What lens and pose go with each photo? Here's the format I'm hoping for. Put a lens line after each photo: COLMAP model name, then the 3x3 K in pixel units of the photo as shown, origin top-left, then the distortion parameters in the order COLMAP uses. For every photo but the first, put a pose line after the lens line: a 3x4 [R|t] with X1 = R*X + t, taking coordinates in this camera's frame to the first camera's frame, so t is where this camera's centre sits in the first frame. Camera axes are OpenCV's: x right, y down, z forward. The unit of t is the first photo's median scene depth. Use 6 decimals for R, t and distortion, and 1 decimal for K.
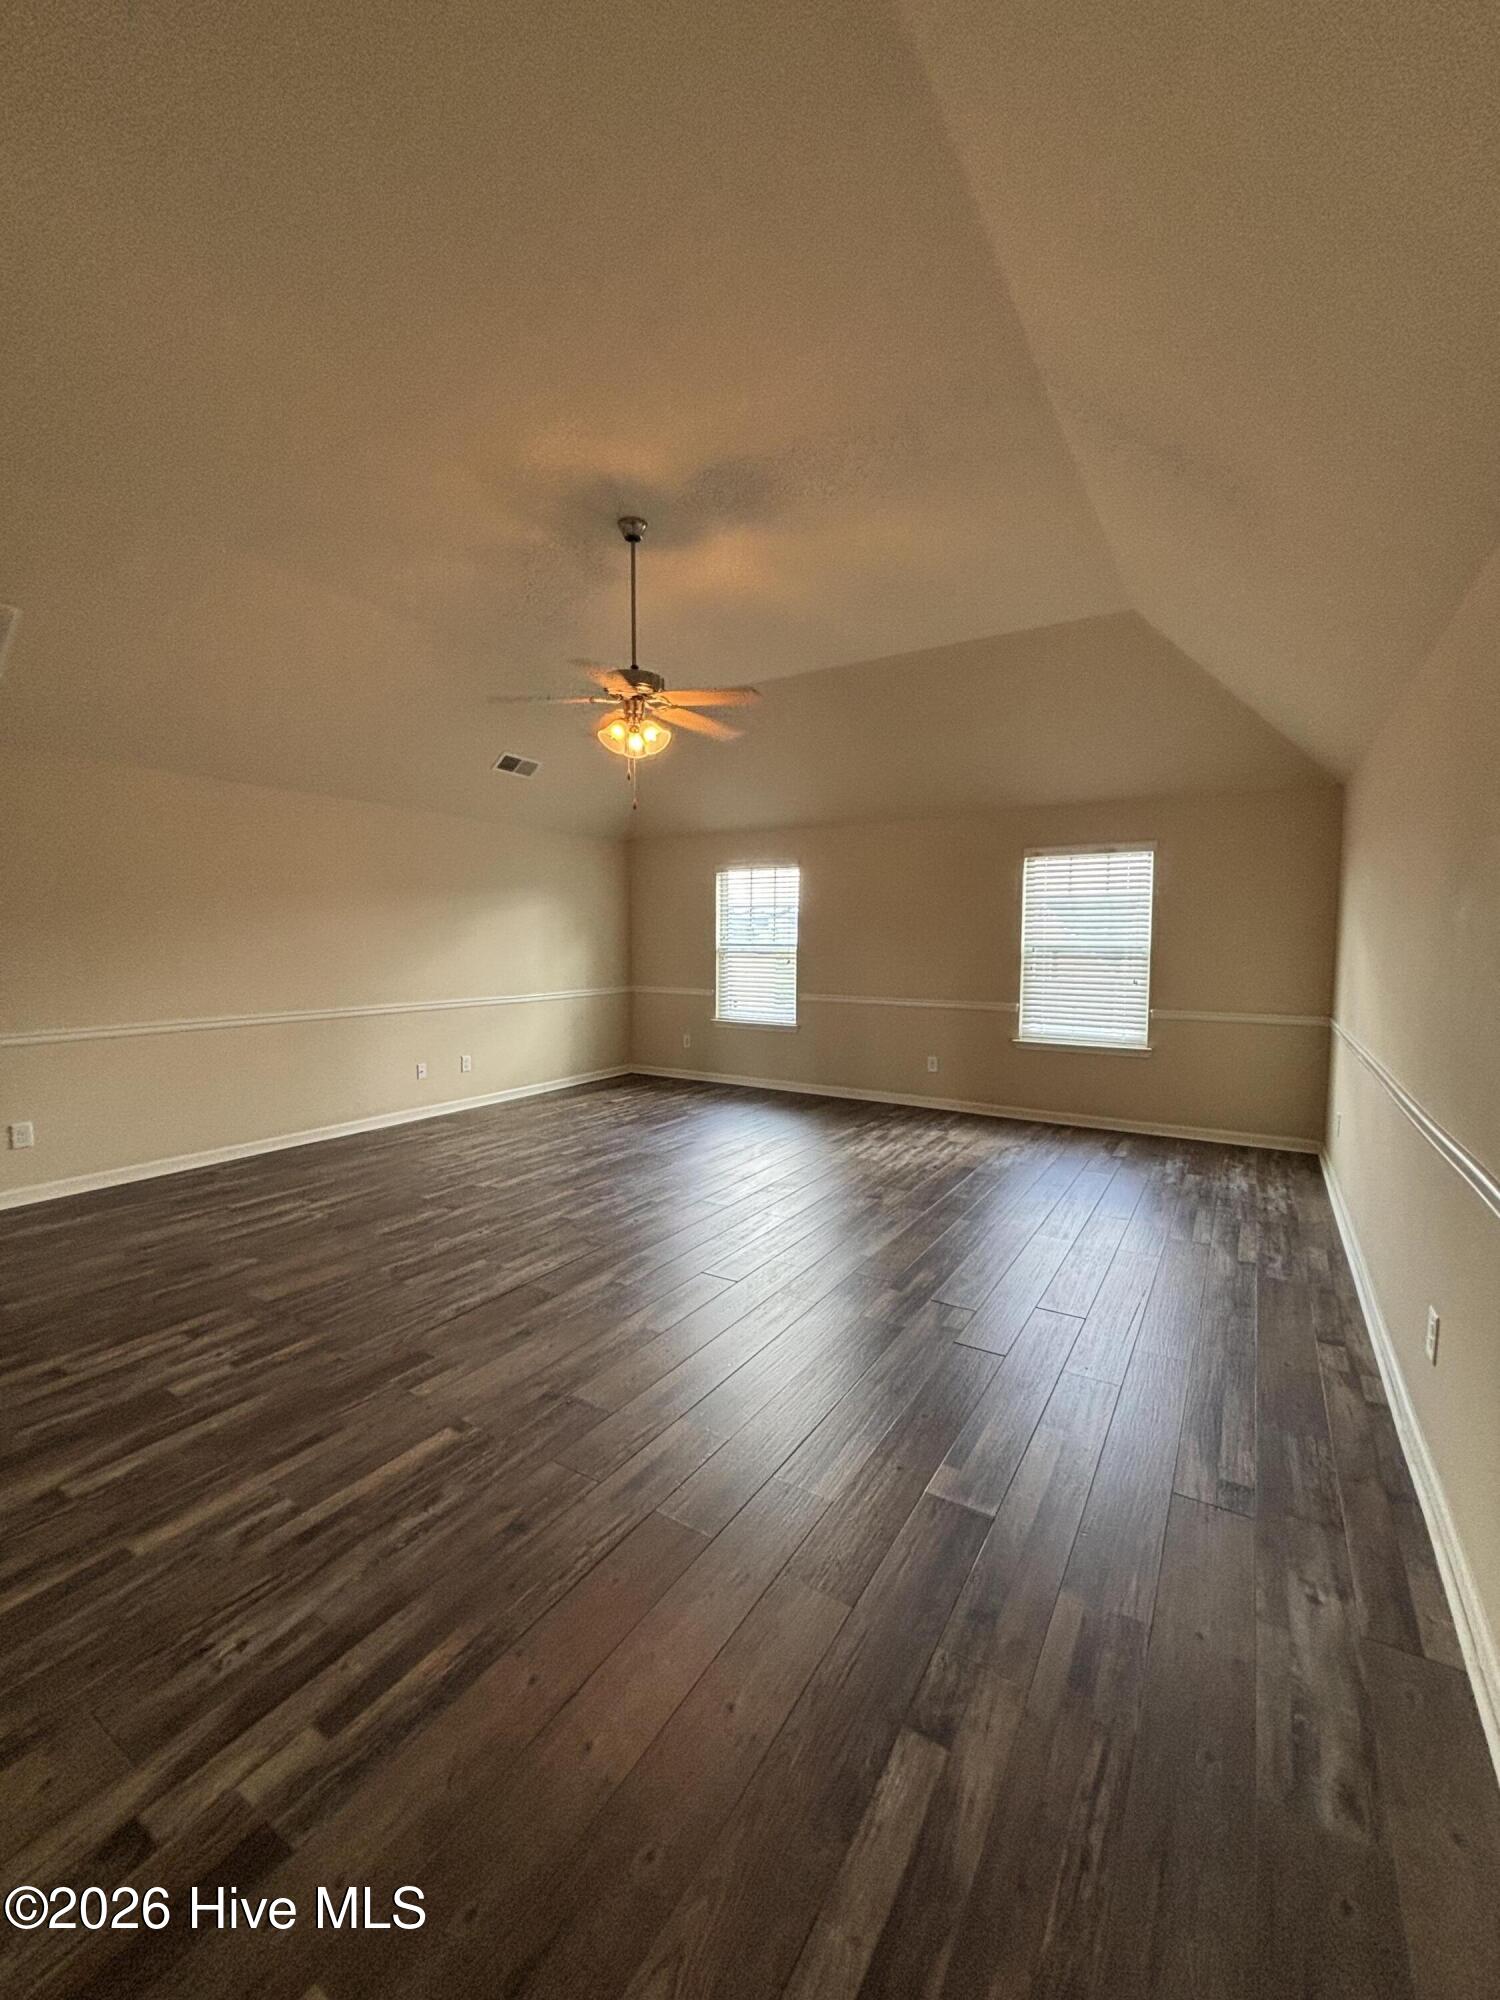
lens RADIAL K [[814.0, 0, 763.7], [0, 814.0, 1005.6], [0, 0, 1]] dist [0.002073, 0.000940]
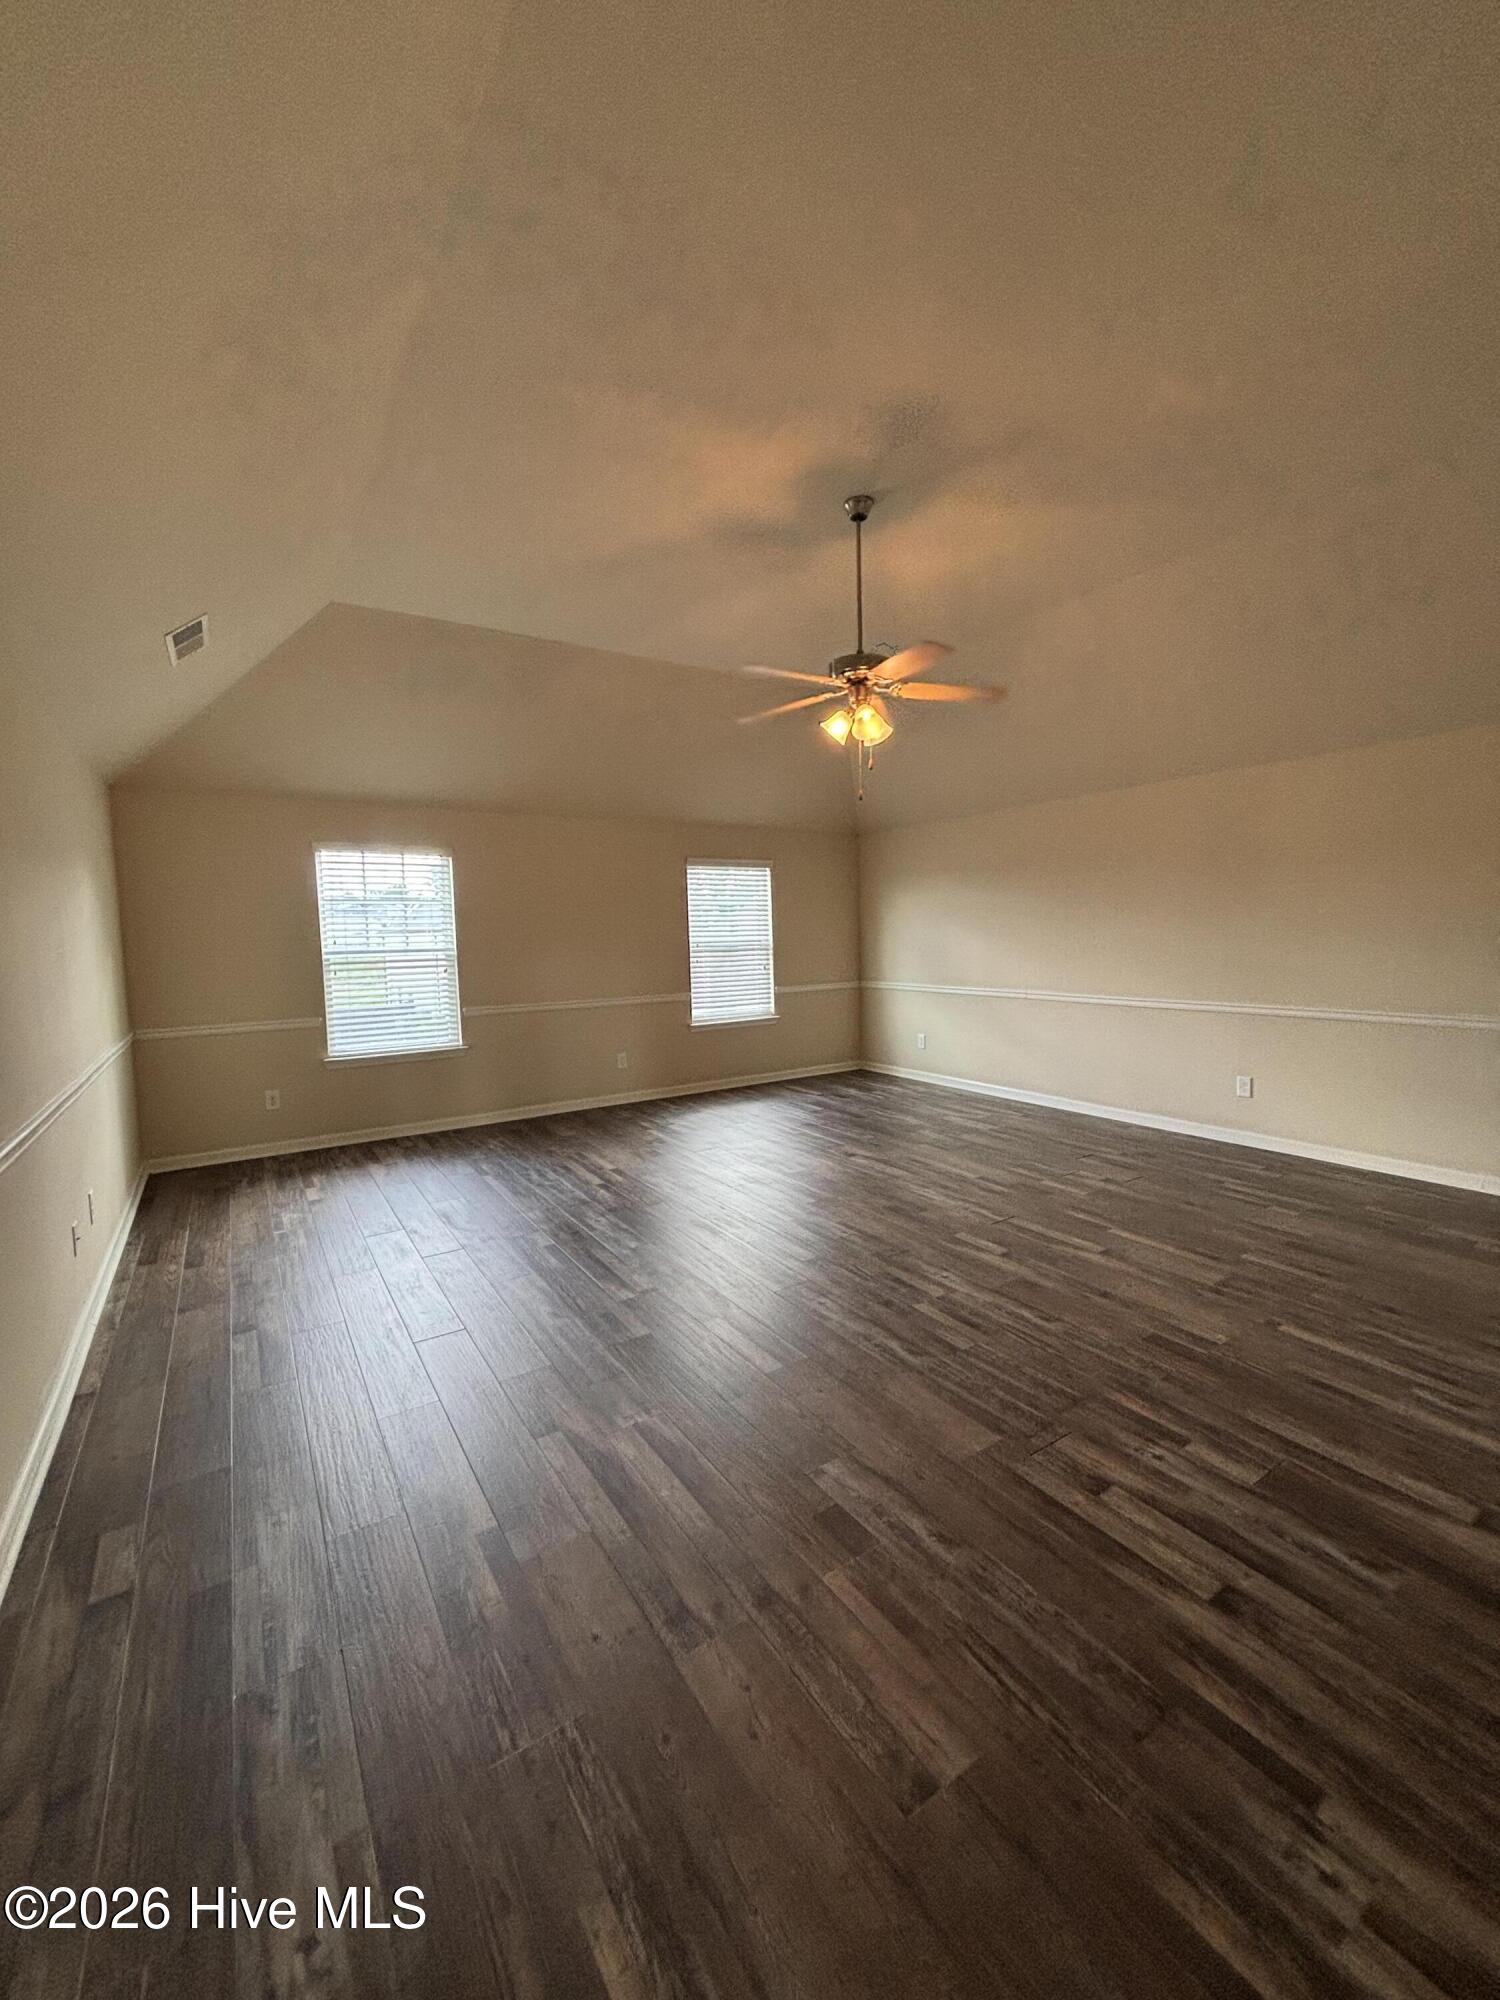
lens RADIAL K [[814.0, 0, 754.4], [0, 814.0, 996.1], [0, 0, 1]] dist [0.002073, 0.000940]
pose [[0.410538, -0.080761, 0.908260, -0.847636], [0.099081, 0.994123, 0.043611, -0.048332], [-0.906444, 0.072087, 0.416127, 0.560163]]
